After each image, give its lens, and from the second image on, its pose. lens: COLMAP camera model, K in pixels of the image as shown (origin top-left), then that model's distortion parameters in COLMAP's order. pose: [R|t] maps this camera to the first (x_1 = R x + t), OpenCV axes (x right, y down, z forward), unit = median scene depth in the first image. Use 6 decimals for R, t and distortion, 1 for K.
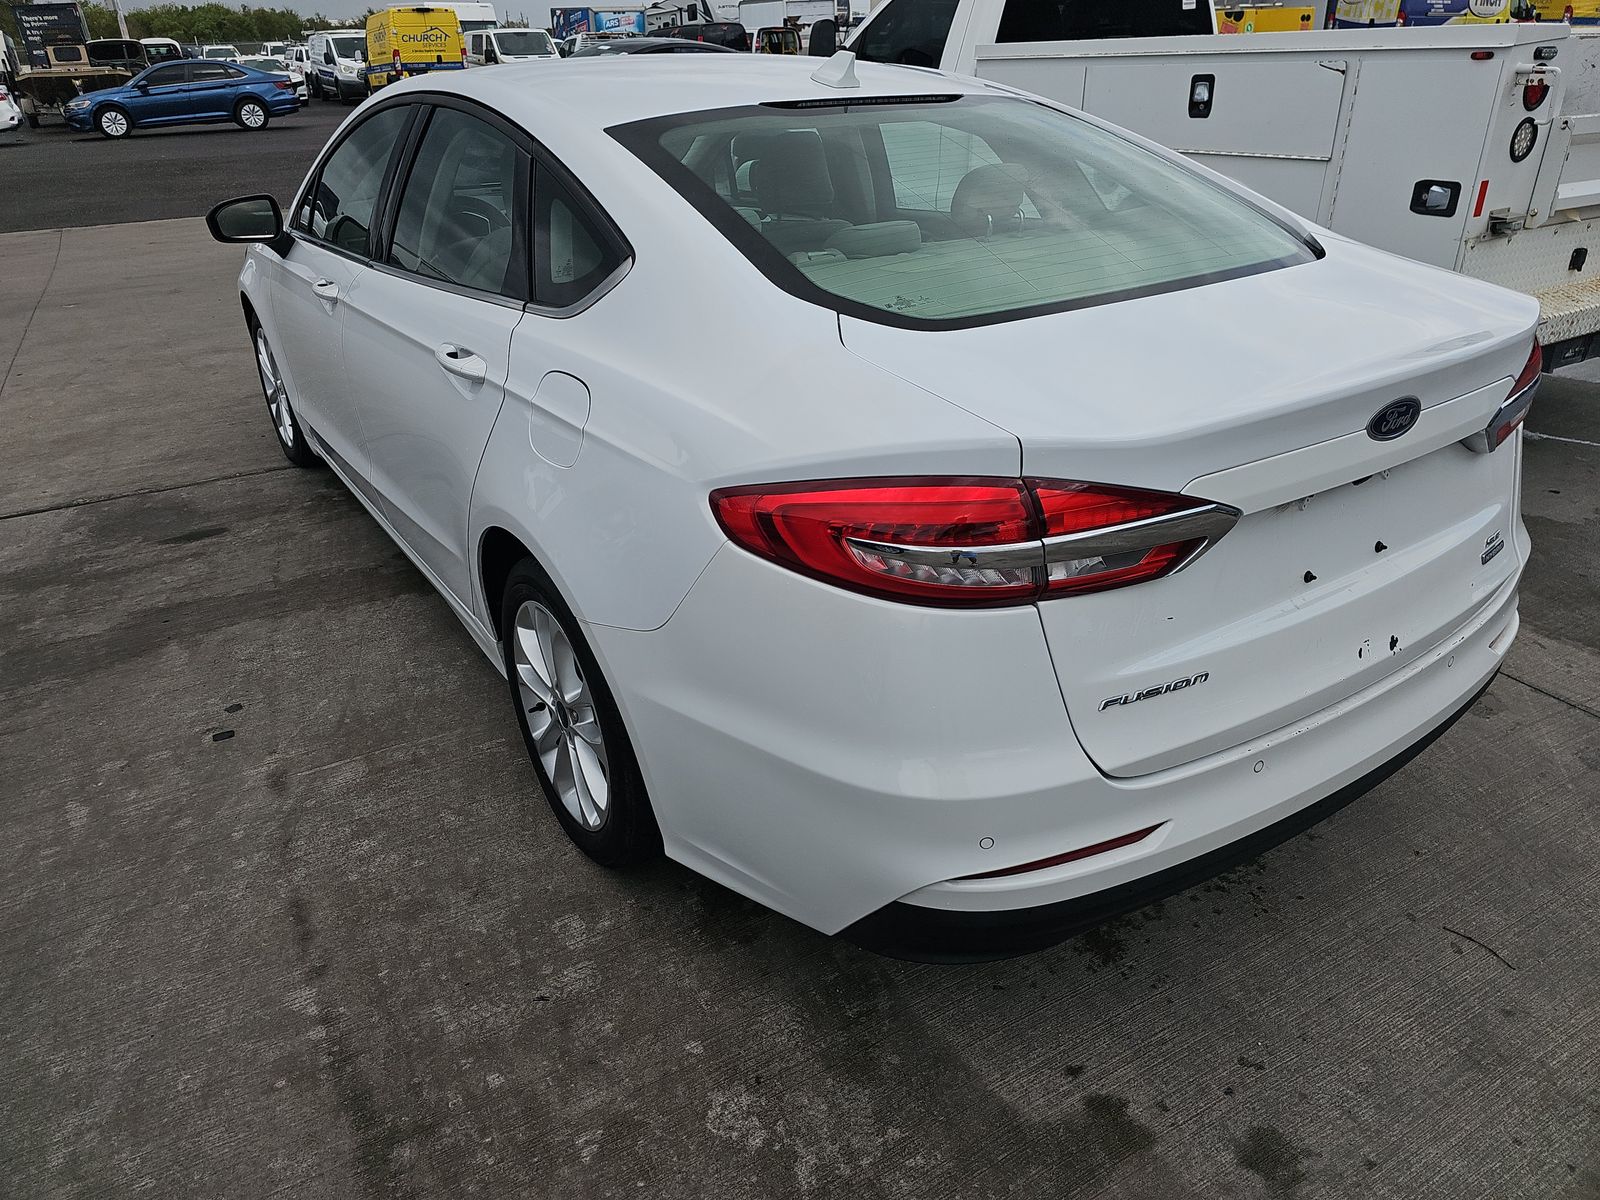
lens RADIAL K [[1051.8, 0, 784.5], [0, 1051.8, 593.9], [0, 0, 1]] dist [0.040844, -0.041901]
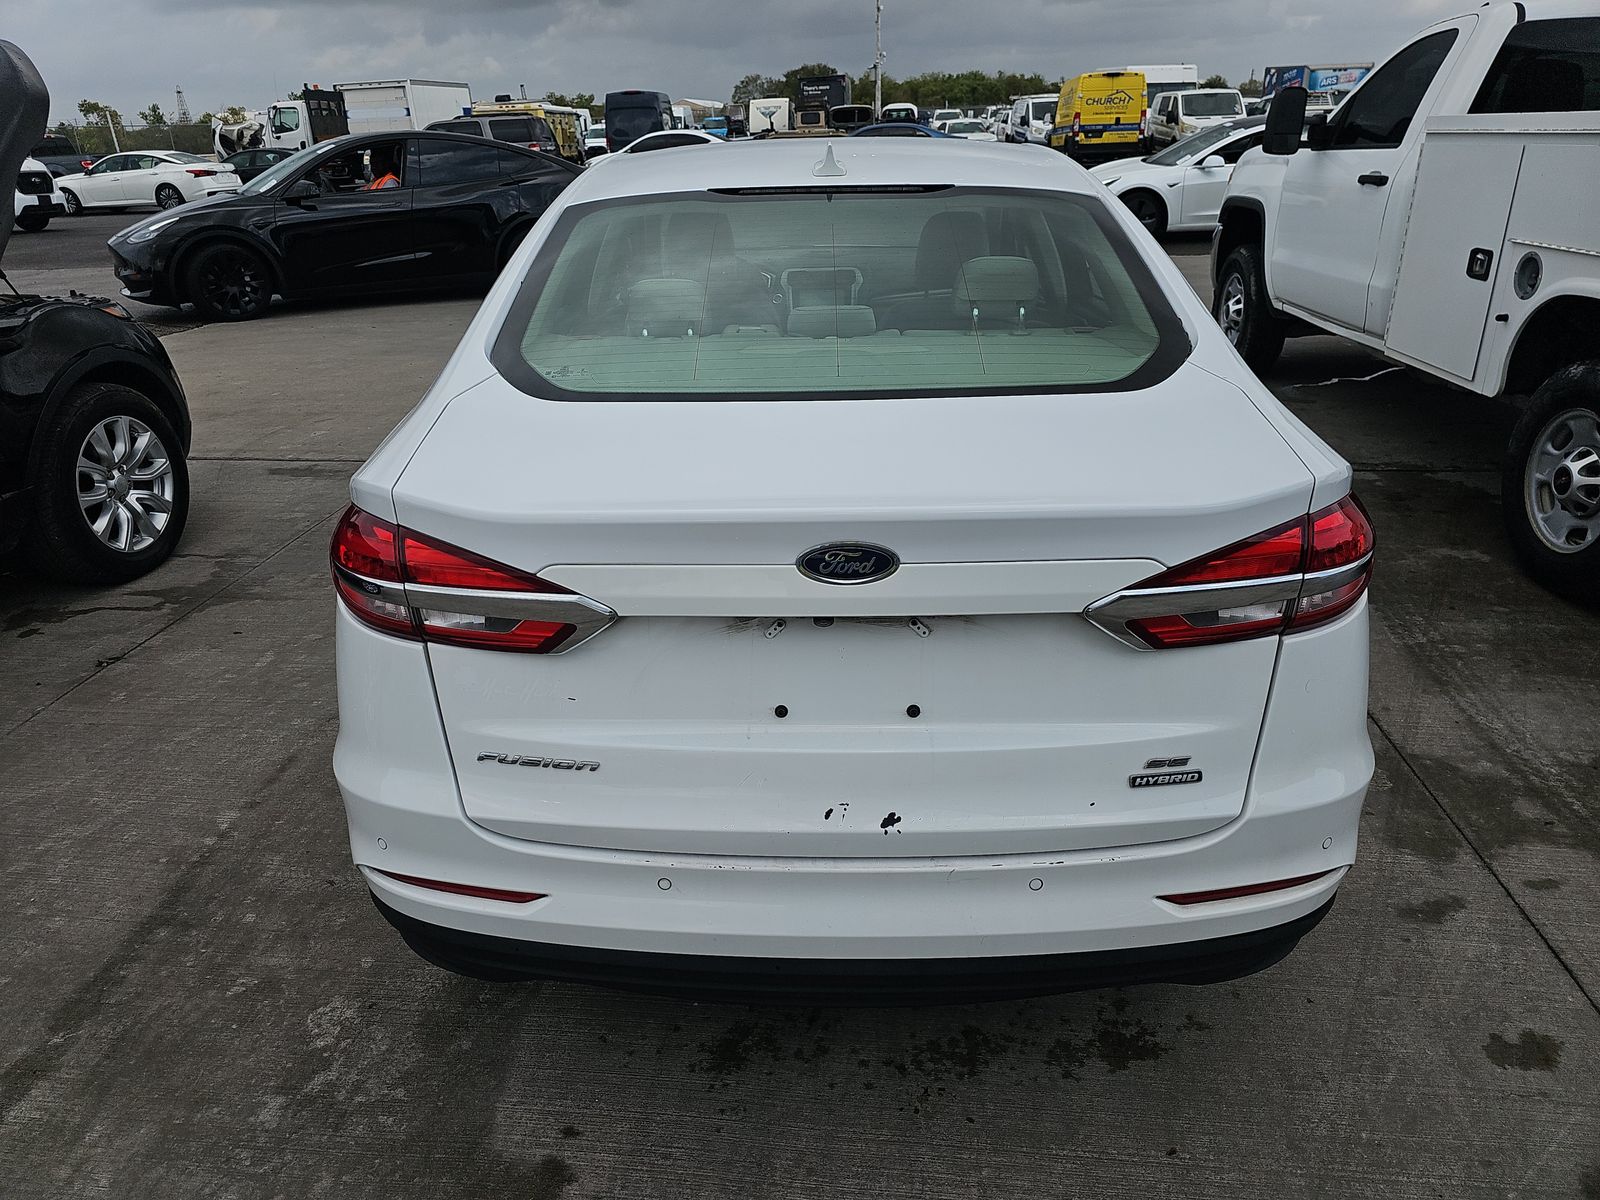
lens RADIAL K [[1051.8, 0, 780.8], [0, 1051.8, 585.1], [0, 0, 1]] dist [0.040844, -0.041901]
pose [[0.820832, 0.226659, -0.524272, 0.622679], [-0.253699, 0.967058, 0.020882, -0.093912], [0.511734, 0.115867, 0.851295, 0.130843]]
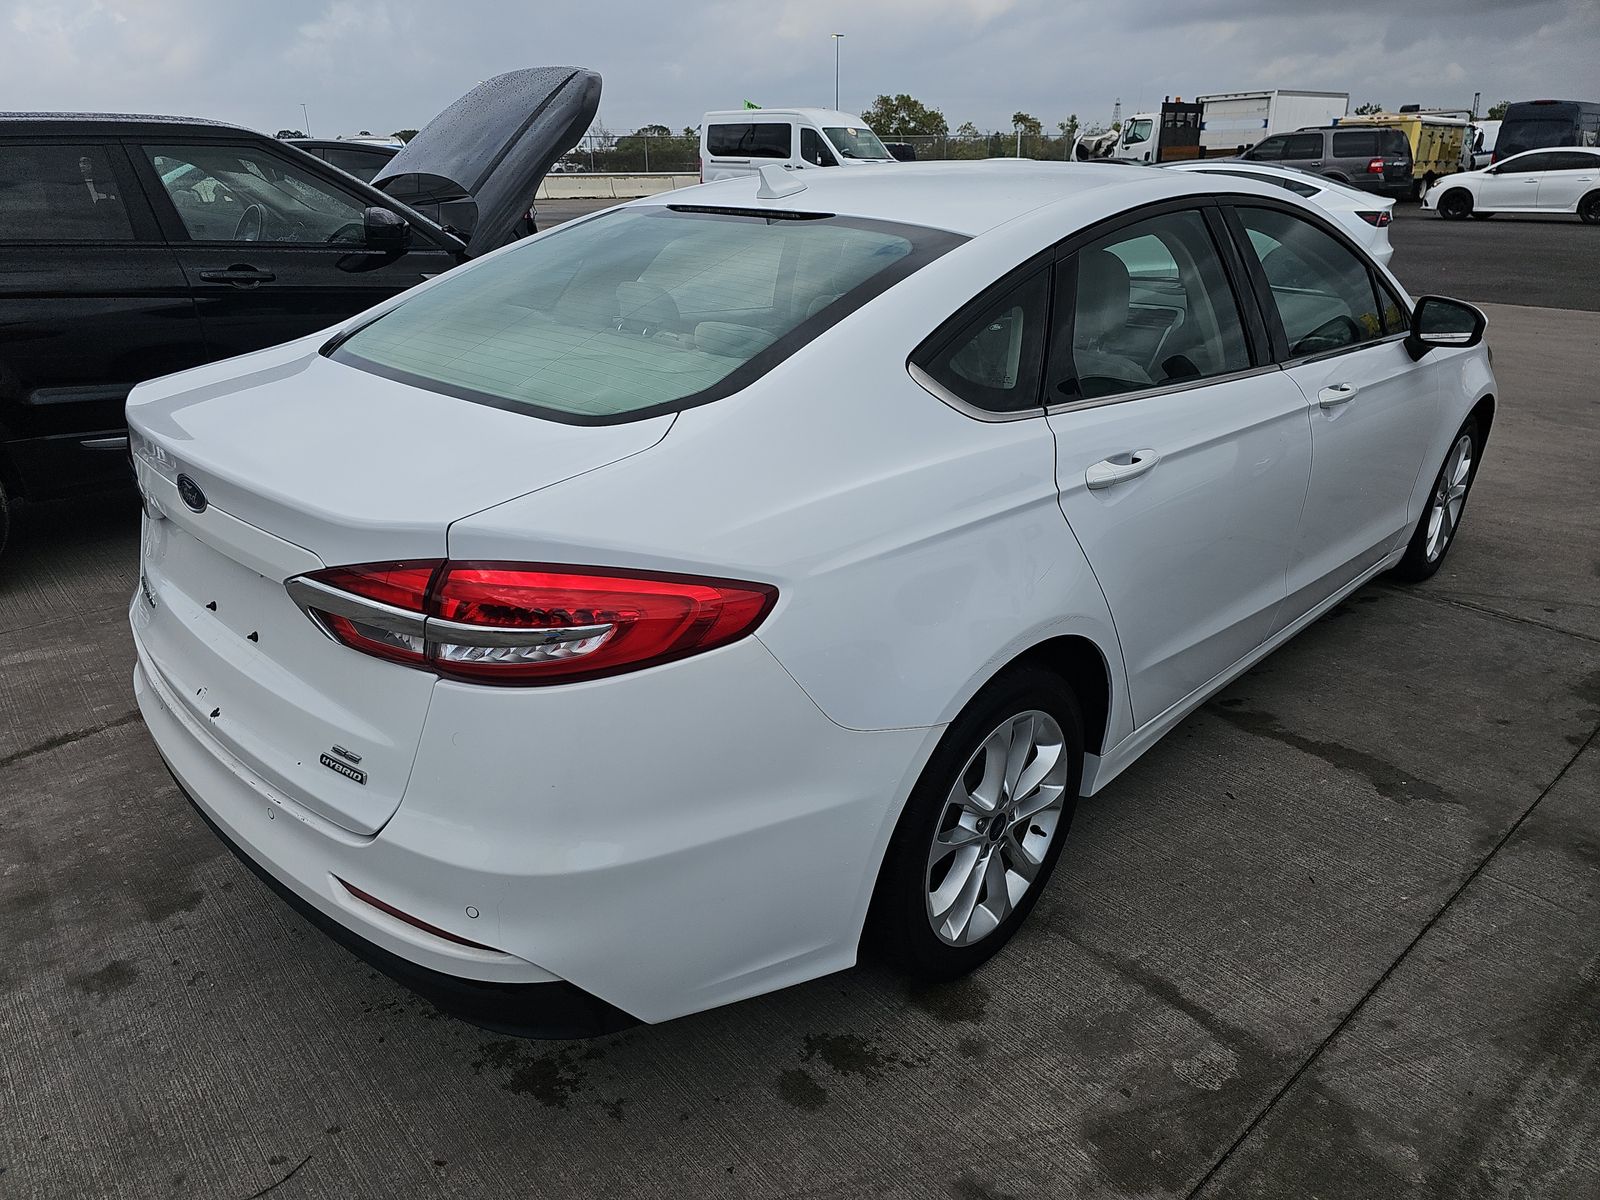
lens RADIAL K [[1051.8, 0, 788.0], [0, 1051.8, 597.7], [0, 0, 1]] dist [0.040844, -0.041901]
pose [[0.215706, 0.396490, -0.892338, 1.100265], [-0.446616, 0.852721, 0.270926, -0.412044], [0.868334, 0.340092, 0.361016, 0.735649]]
